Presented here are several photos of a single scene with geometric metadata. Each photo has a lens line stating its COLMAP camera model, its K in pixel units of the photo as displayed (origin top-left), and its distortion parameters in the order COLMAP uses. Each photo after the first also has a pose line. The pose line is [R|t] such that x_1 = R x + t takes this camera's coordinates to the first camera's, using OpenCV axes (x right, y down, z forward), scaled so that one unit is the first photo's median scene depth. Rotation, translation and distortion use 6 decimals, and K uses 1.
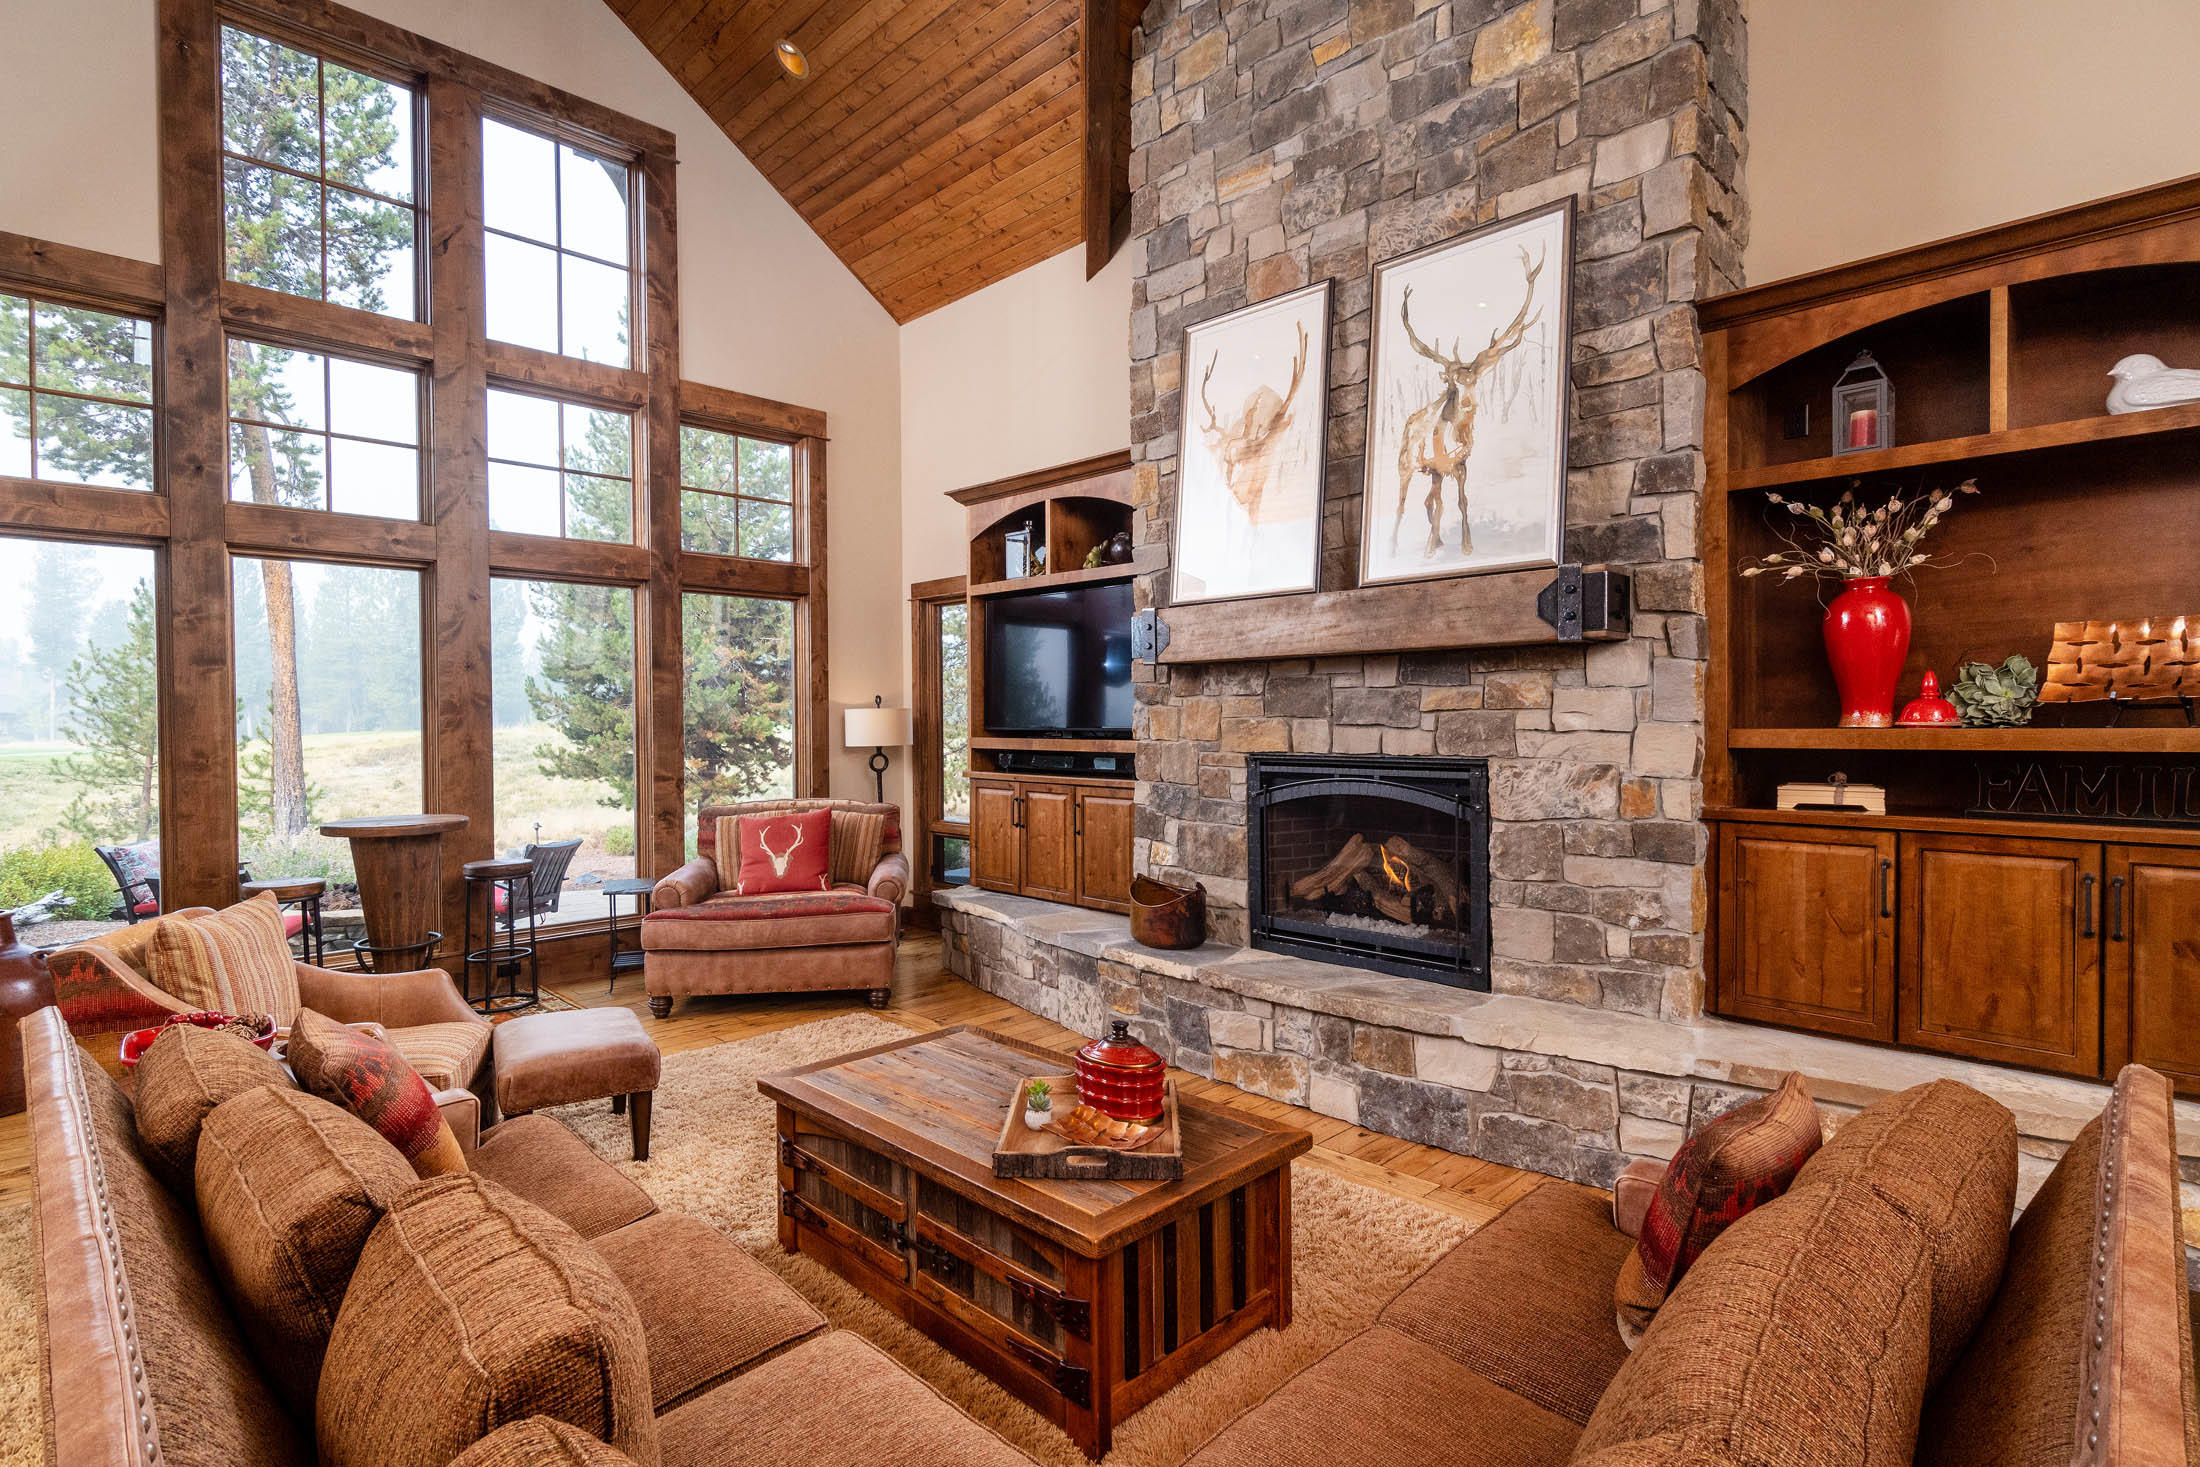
lens RADIAL K [[1116.3, 0, 1096.7], [0, 1116.3, 730.7], [0, 0, 1]] dist [0.015684, 0.000215]
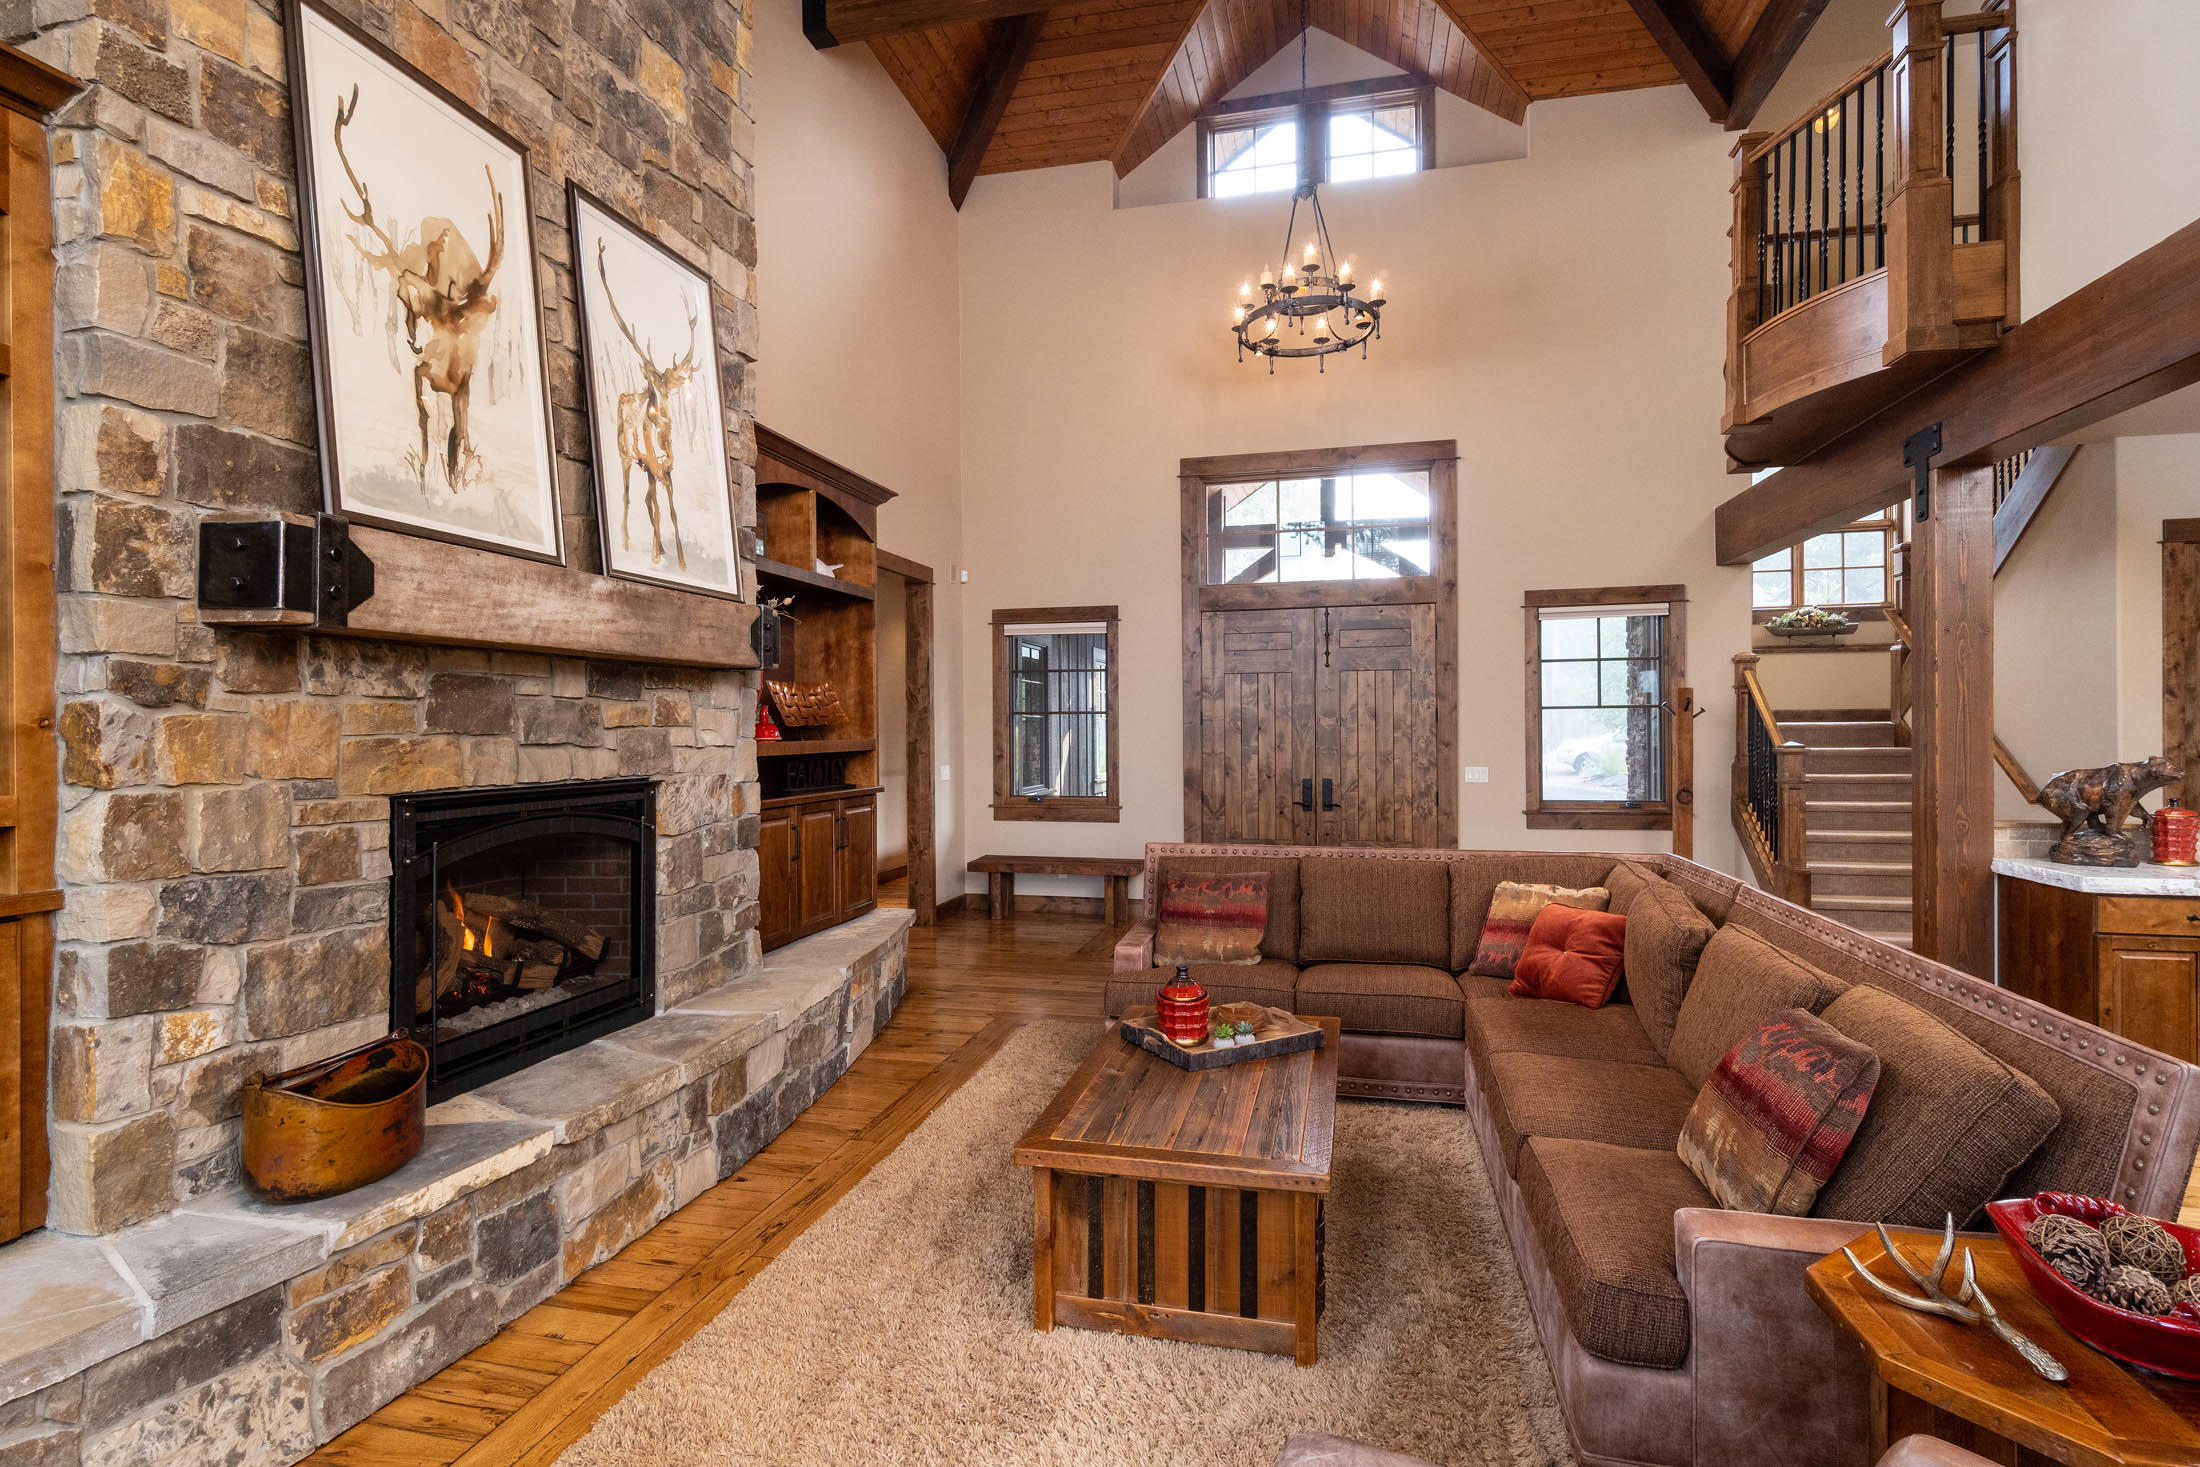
lens RADIAL K [[1116.3, 0, 1093.0], [0, 1116.3, 732.4], [0, 0, 1]] dist [0.015684, 0.000215]
pose [[-0.542187, 0.009672, 0.840202, -0.653923], [0.023349, 0.999721, 0.003559, -0.007759], [-0.839934, 0.021547, -0.542261, 1.152316]]
